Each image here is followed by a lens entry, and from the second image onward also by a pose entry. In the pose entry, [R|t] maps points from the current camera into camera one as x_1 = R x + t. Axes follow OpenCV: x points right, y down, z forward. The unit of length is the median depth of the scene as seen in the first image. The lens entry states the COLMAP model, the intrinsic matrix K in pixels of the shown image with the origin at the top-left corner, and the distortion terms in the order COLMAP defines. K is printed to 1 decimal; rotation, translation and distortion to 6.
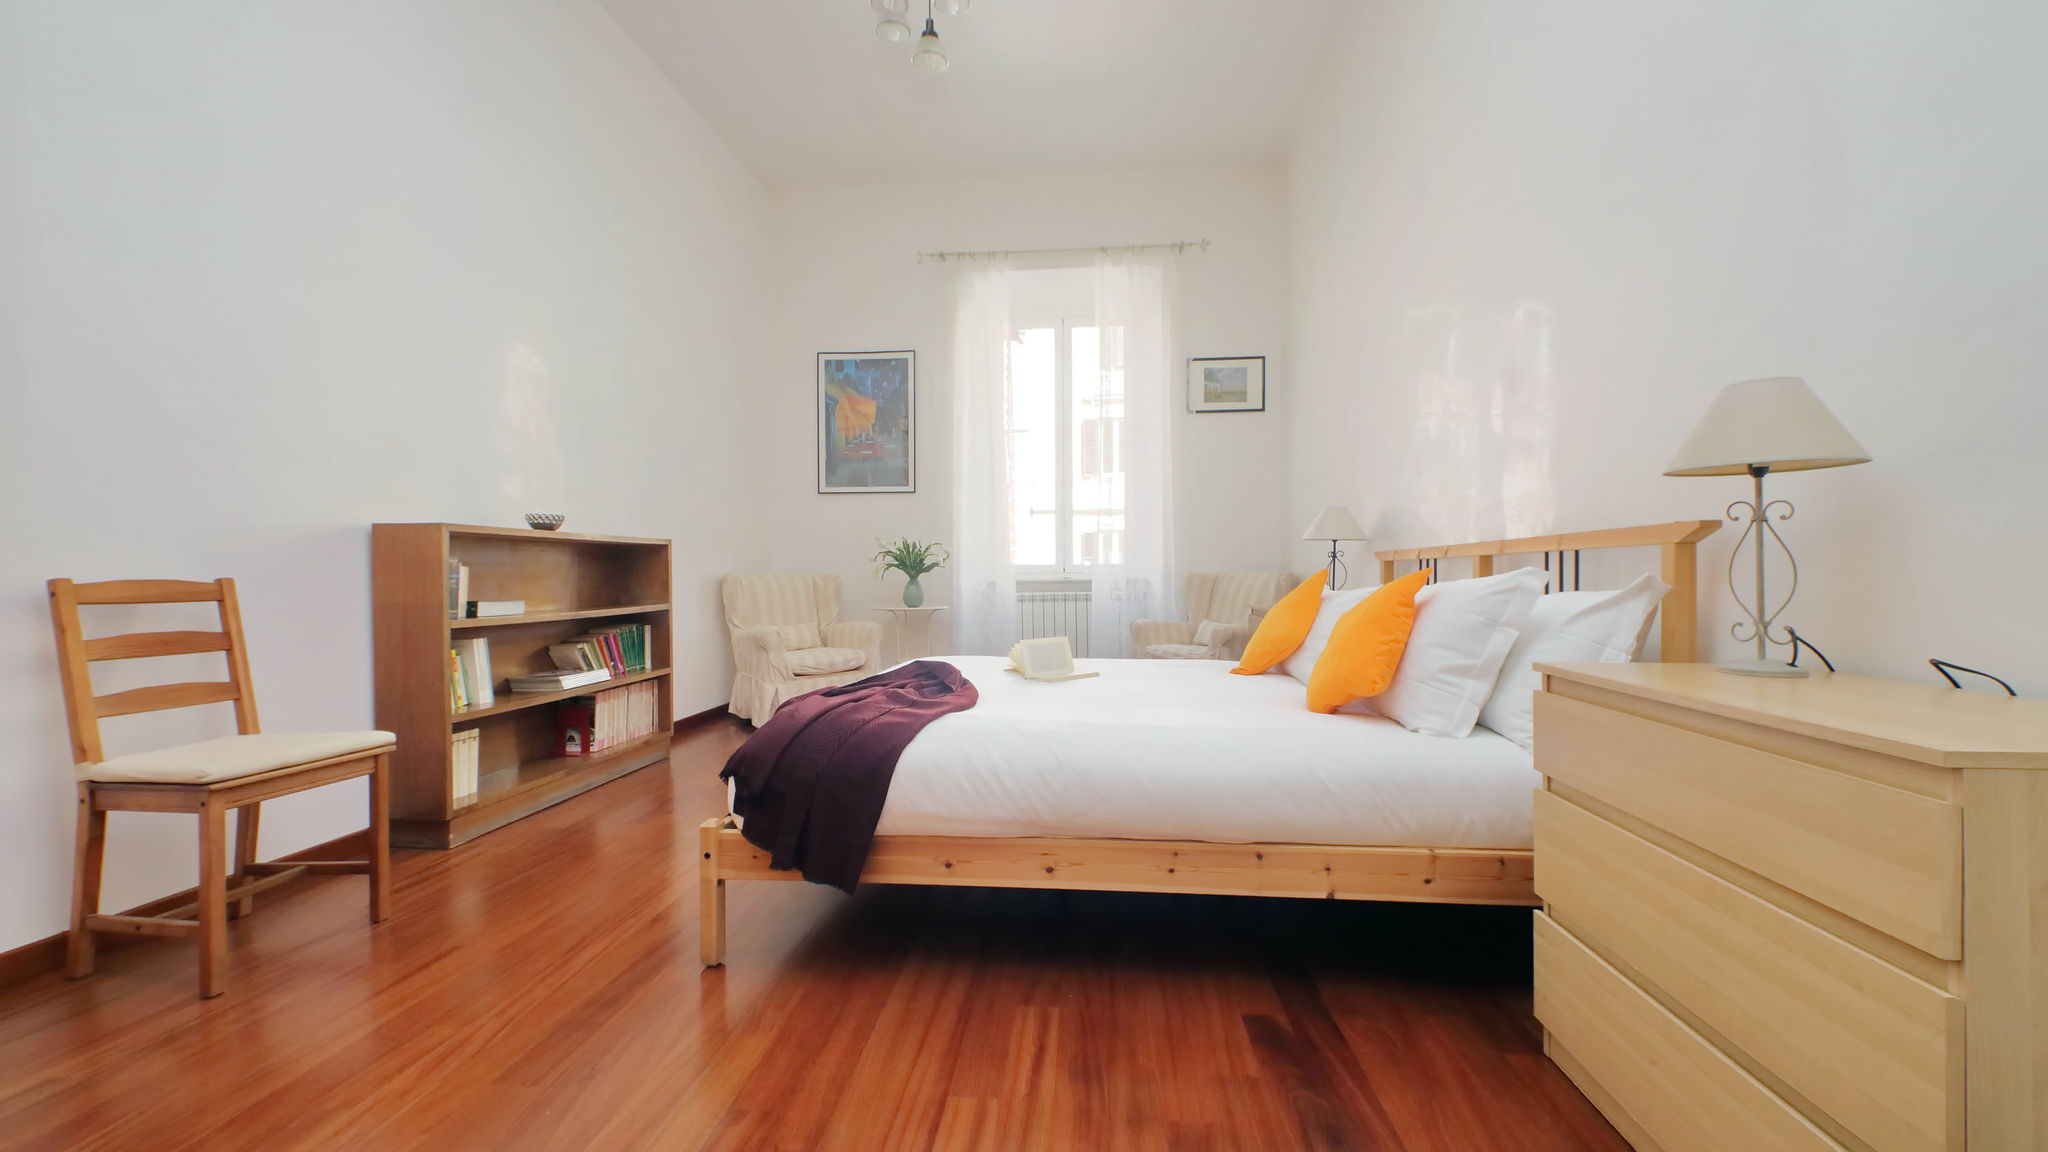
lens RADIAL K [[764.3, 0, 1024.0], [0, 764.3, 576.0], [0, 0, 1]] dist [0.000269, 0.000044]
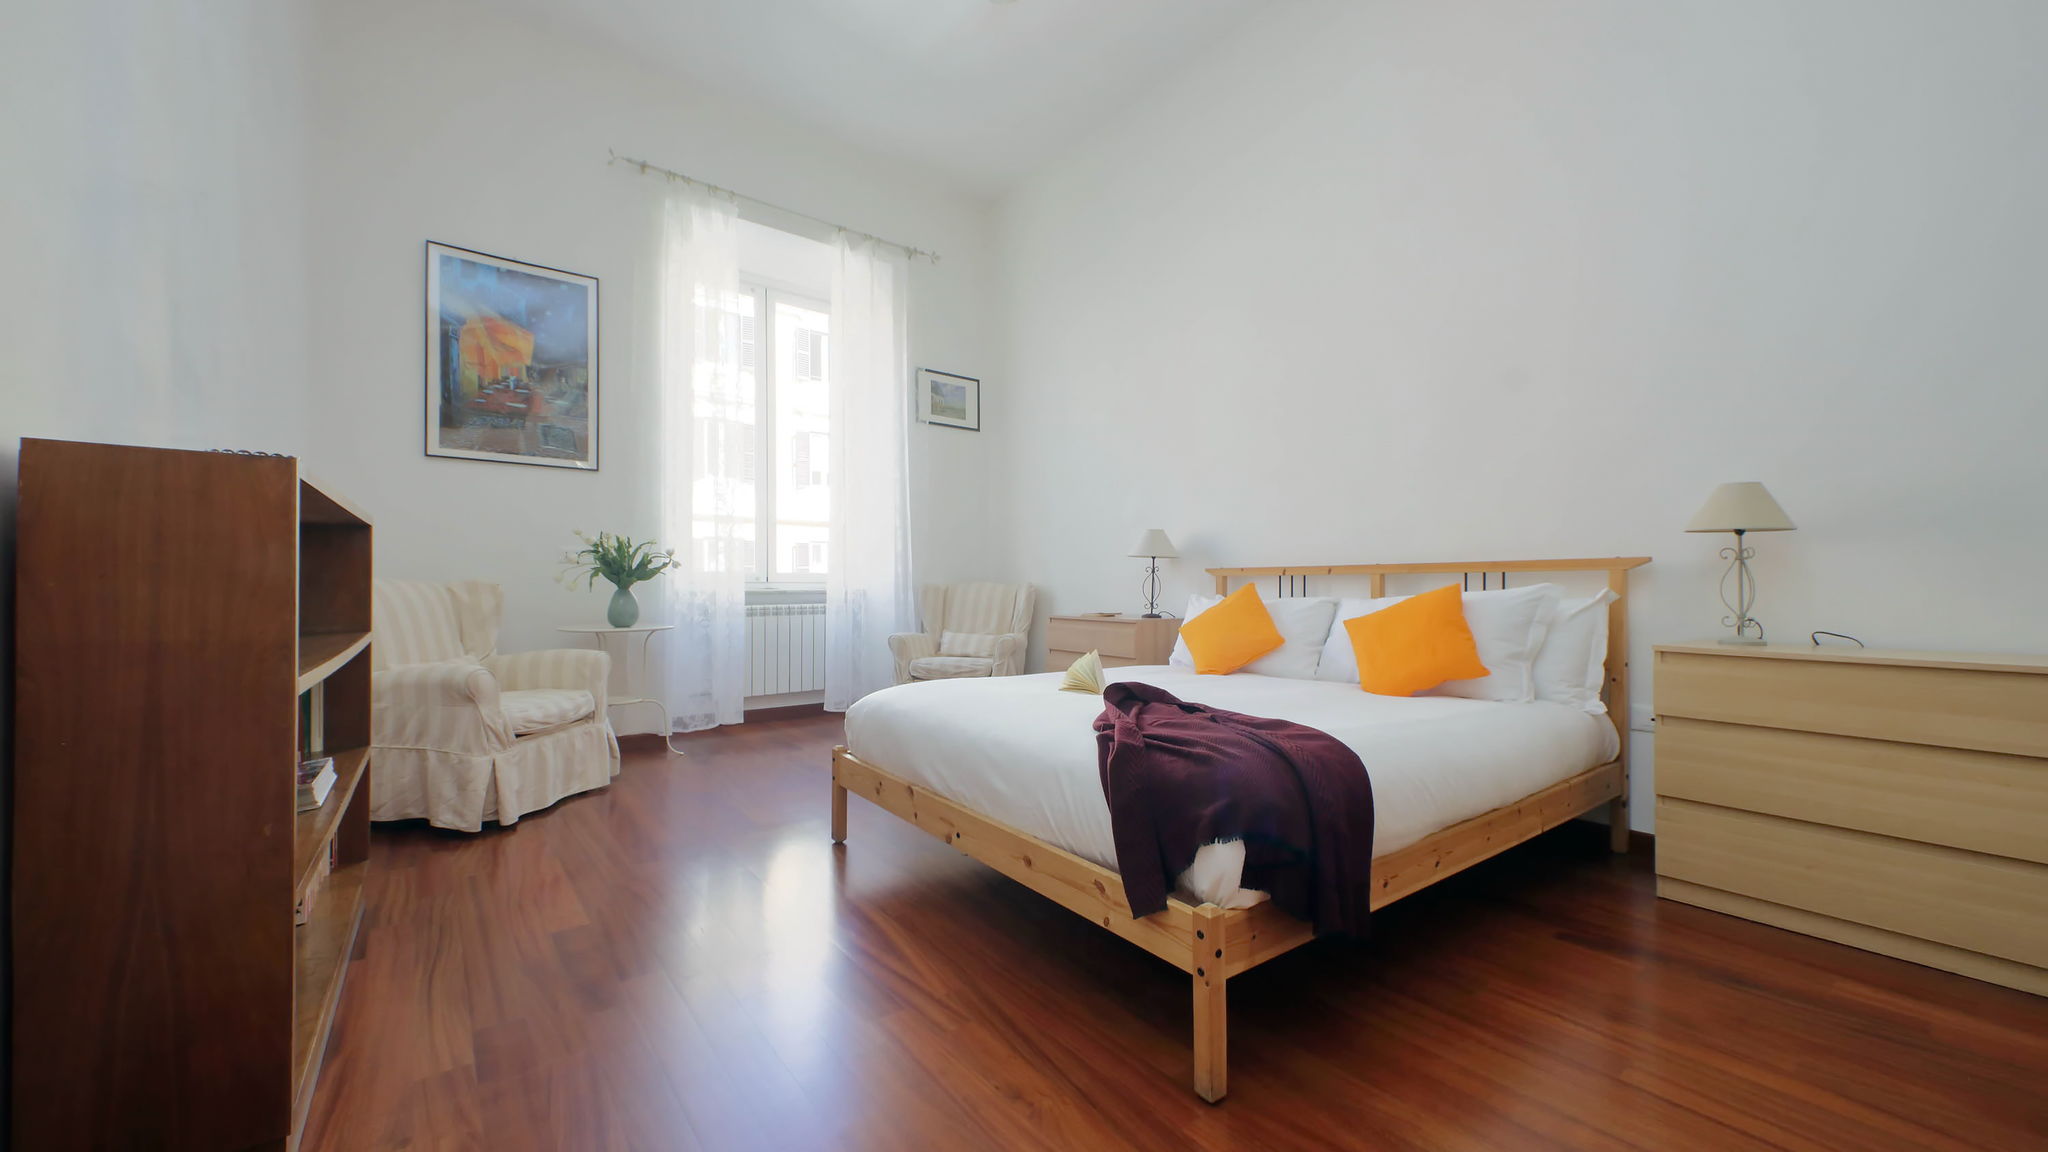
lens RADIAL K [[754.2, 0, 1024.0], [0, 754.2, 576.0], [0, 0, 1]] dist [0.010234, -0.000131]
pose [[0.730929, 0.014942, 0.682289, -0.491784], [-0.005359, 0.999855, -0.016155, 0.001861], [-0.682432, 0.008151, 0.730904, 0.273159]]
